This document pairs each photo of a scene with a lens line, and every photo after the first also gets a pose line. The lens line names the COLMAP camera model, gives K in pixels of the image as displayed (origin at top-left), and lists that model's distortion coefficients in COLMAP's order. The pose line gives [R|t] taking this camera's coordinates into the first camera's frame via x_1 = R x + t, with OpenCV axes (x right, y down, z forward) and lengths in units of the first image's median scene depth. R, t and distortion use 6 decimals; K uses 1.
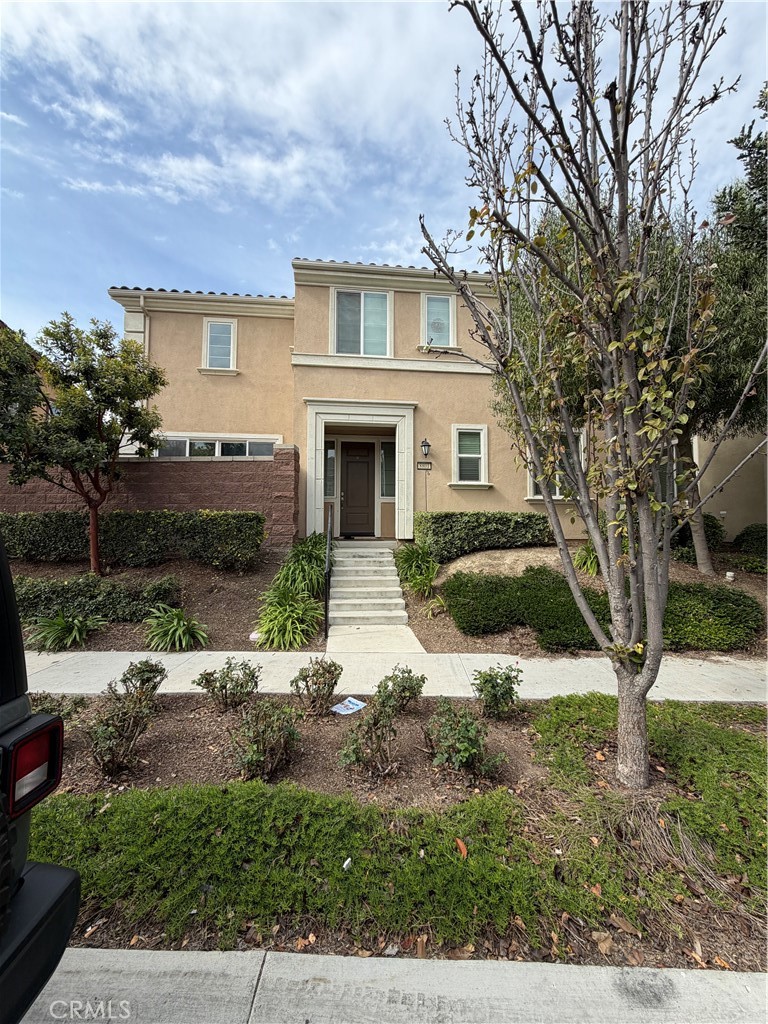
lens RADIAL K [[406.2, 0, 381.3], [0, 406.2, 509.2], [0, 0, 1]] dist [0.001640, 0.000861]
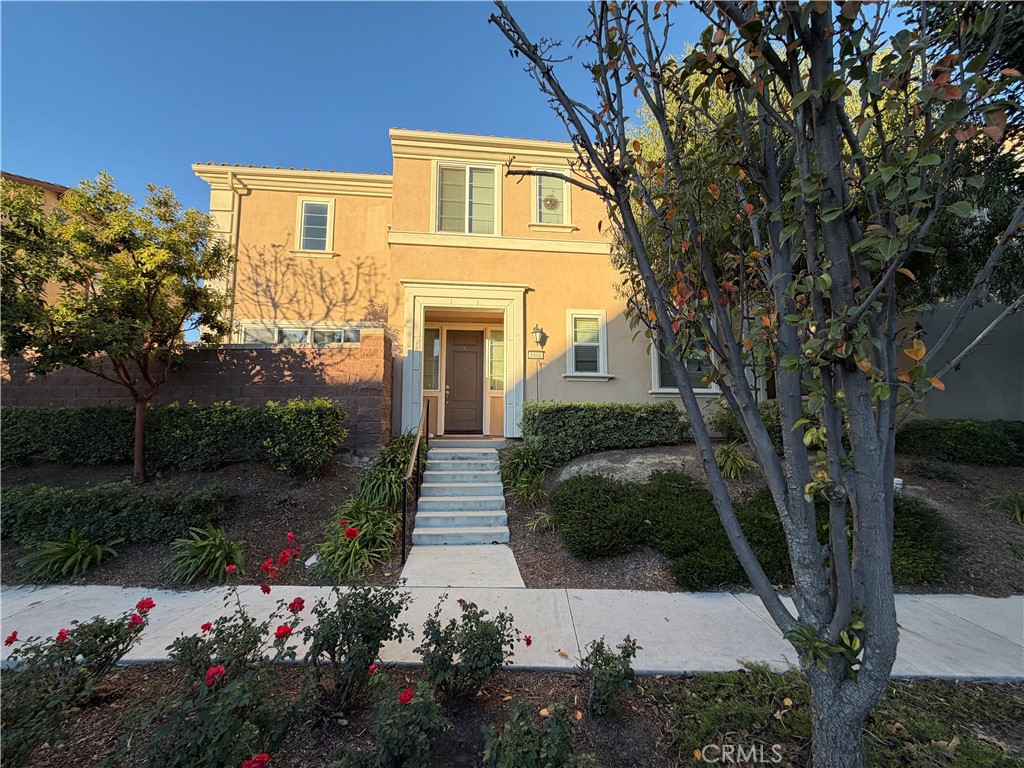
lens RADIAL K [[406.2, 0, 505.4], [0, 406.2, 383.9], [0, 0, 1]] dist [0.001640, 0.000861]
pose [[0.999998, -0.000536, -0.002127, 0.059874], [0.000423, 0.998605, -0.052797, 0.005824], [0.002153, 0.052796, 0.998603, 0.164607]]
